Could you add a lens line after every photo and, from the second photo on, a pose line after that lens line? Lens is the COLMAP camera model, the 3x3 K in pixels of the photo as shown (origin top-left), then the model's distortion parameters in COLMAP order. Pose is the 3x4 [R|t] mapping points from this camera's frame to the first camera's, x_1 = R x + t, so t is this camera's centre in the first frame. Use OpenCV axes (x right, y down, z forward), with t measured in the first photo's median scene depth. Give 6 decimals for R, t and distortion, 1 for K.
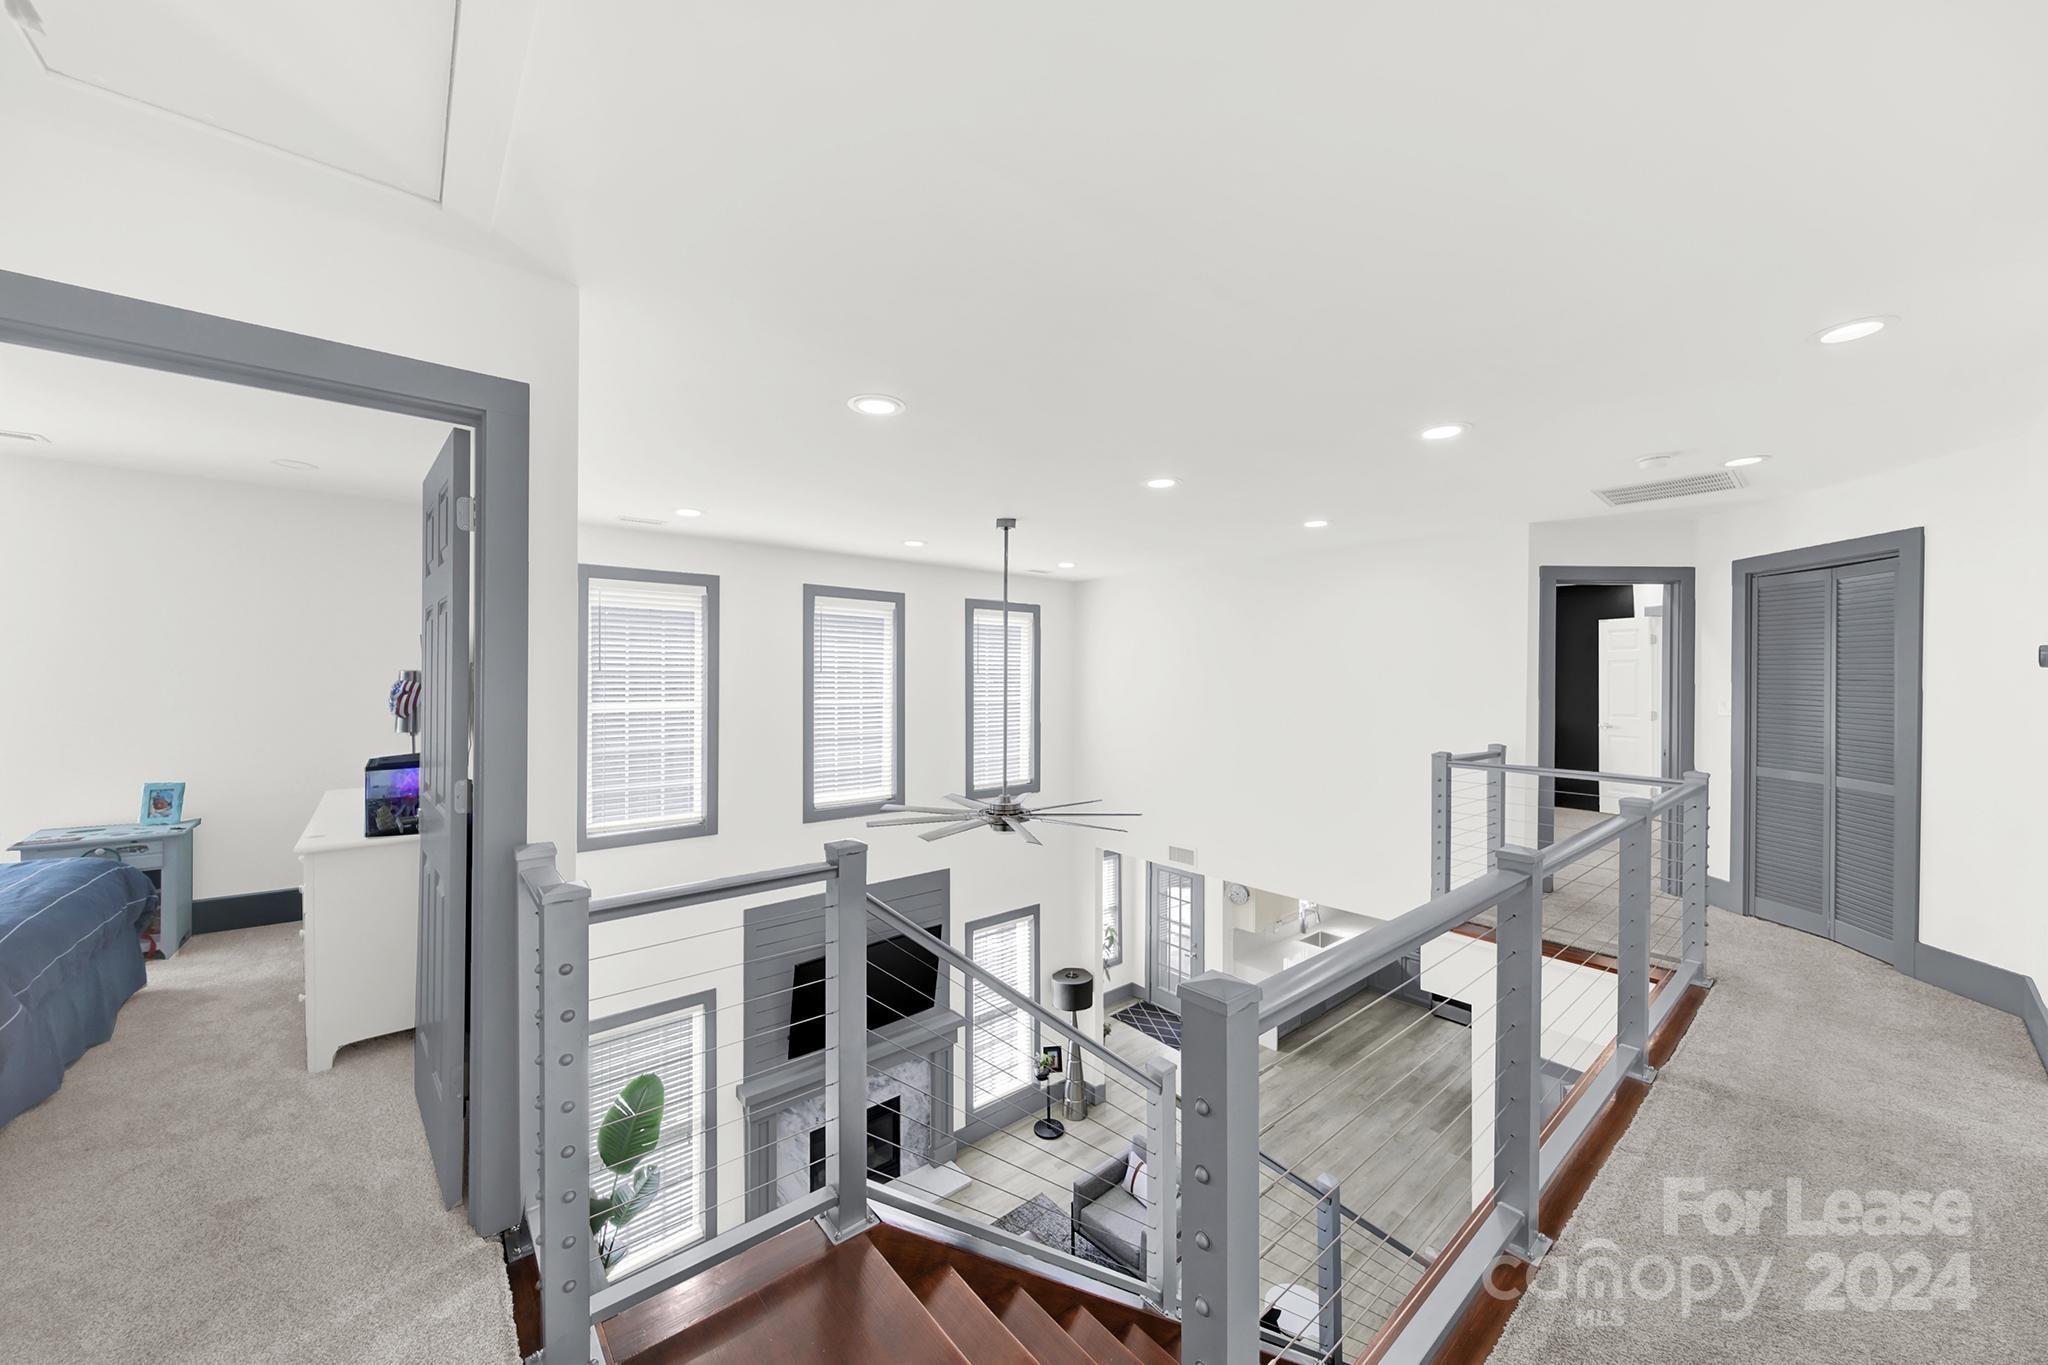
lens RADIAL K [[754.7, 0, 1037.0], [0, 754.7, 697.0], [0, 0, 1]] dist [0.005119, -0.000028]
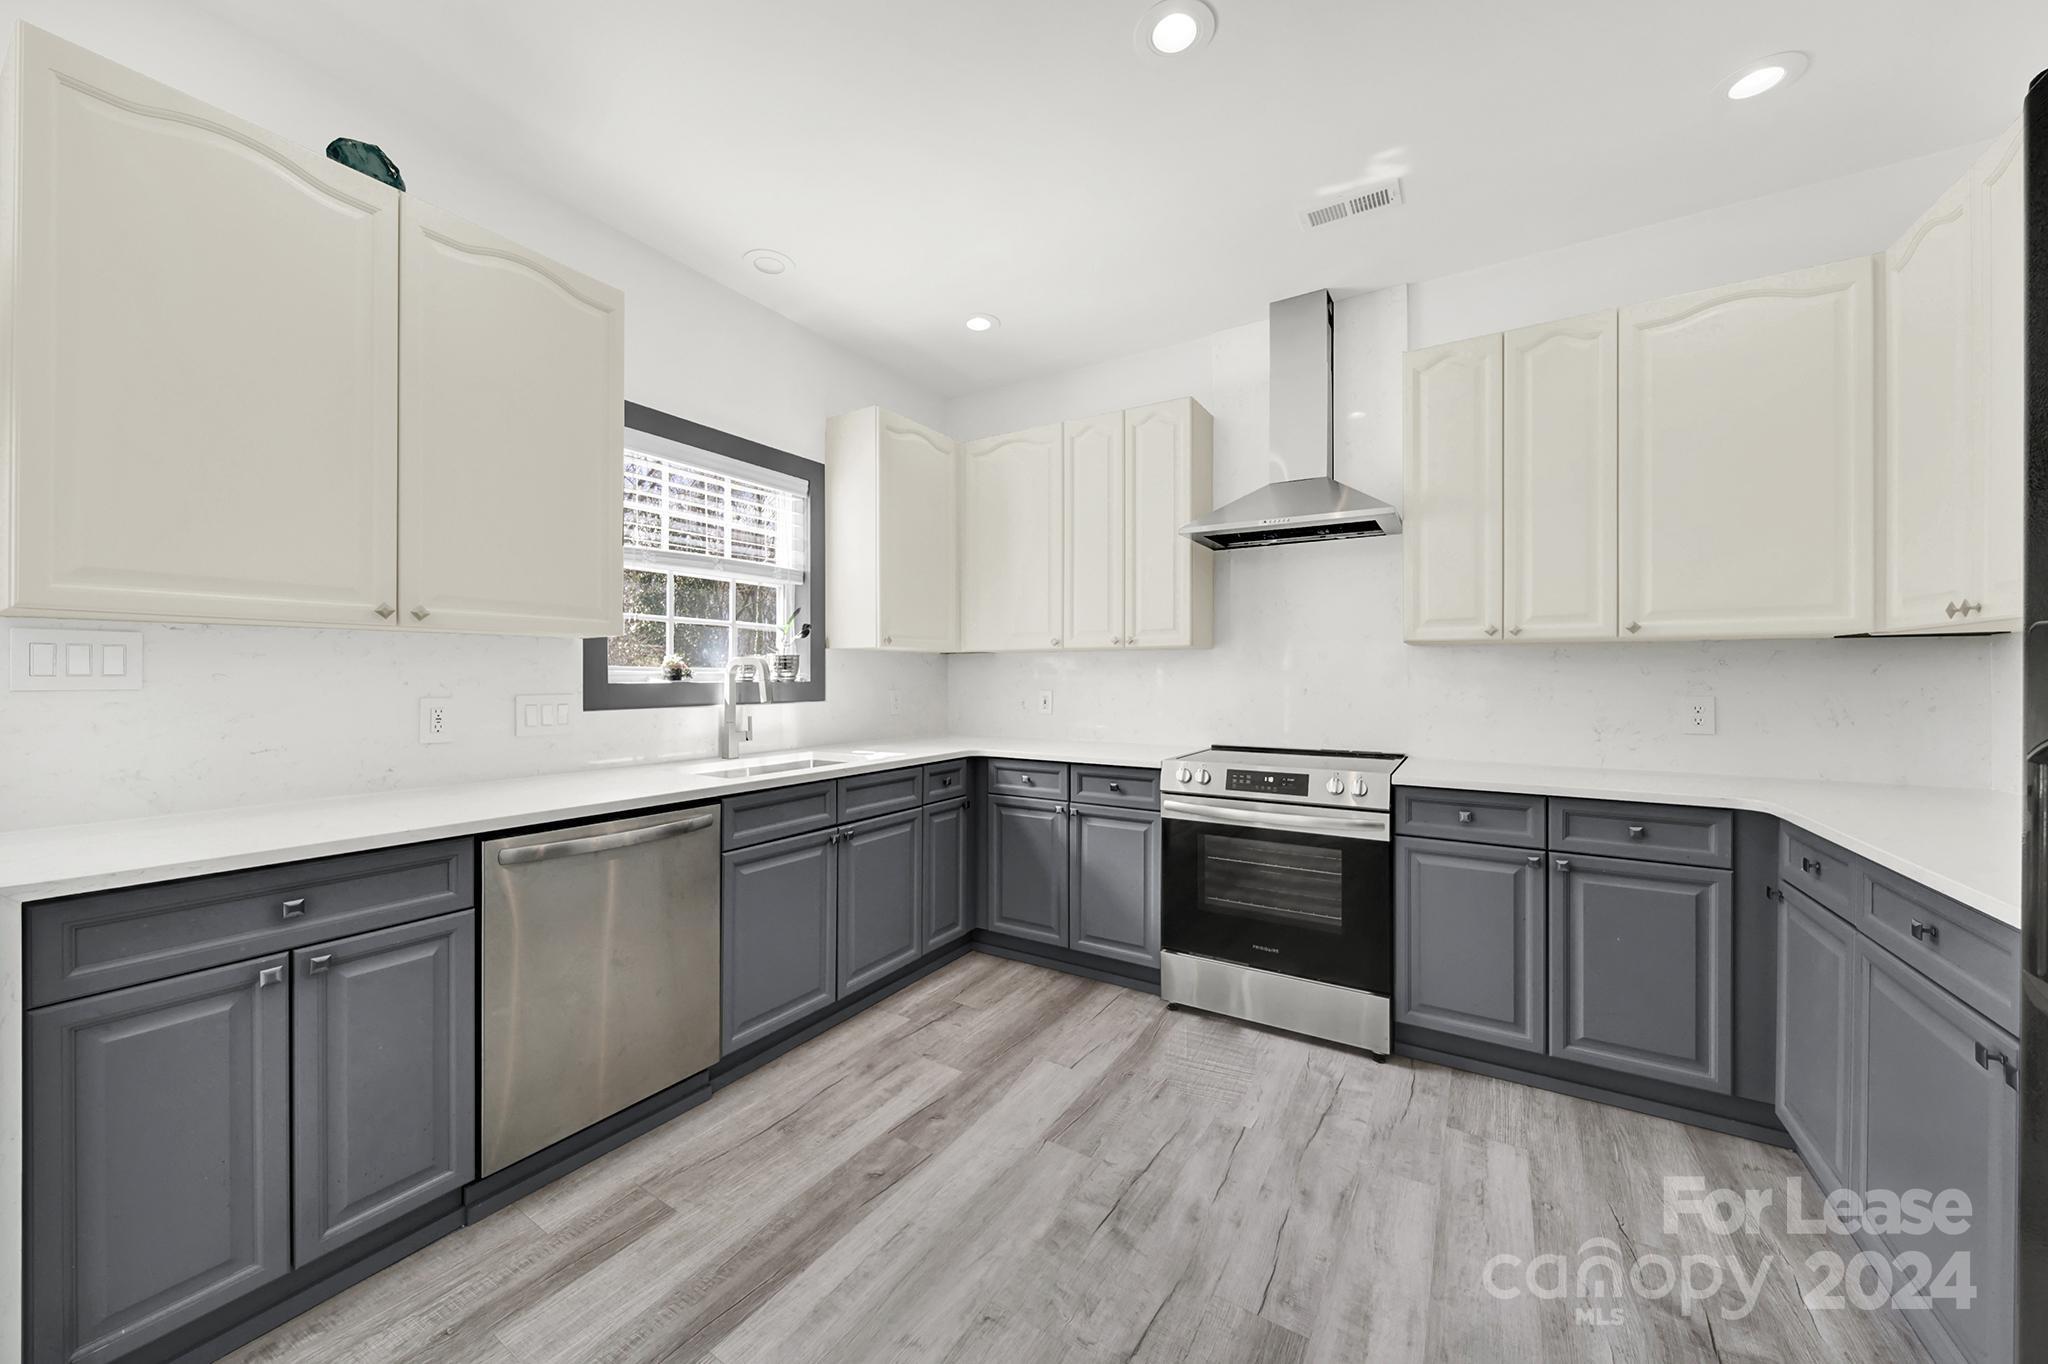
lens RADIAL K [[743.0, 0, 1016.2], [0, 743.0, 674.5], [0, 0, 1]] dist [0.001883, -0.000098]
pose [[0.956951, 0.007795, 0.290146, 0.572792], [-0.004507, 0.999918, -0.011999, 0.438681], [-0.290216, 0.010174, 0.956907, 1.092845]]
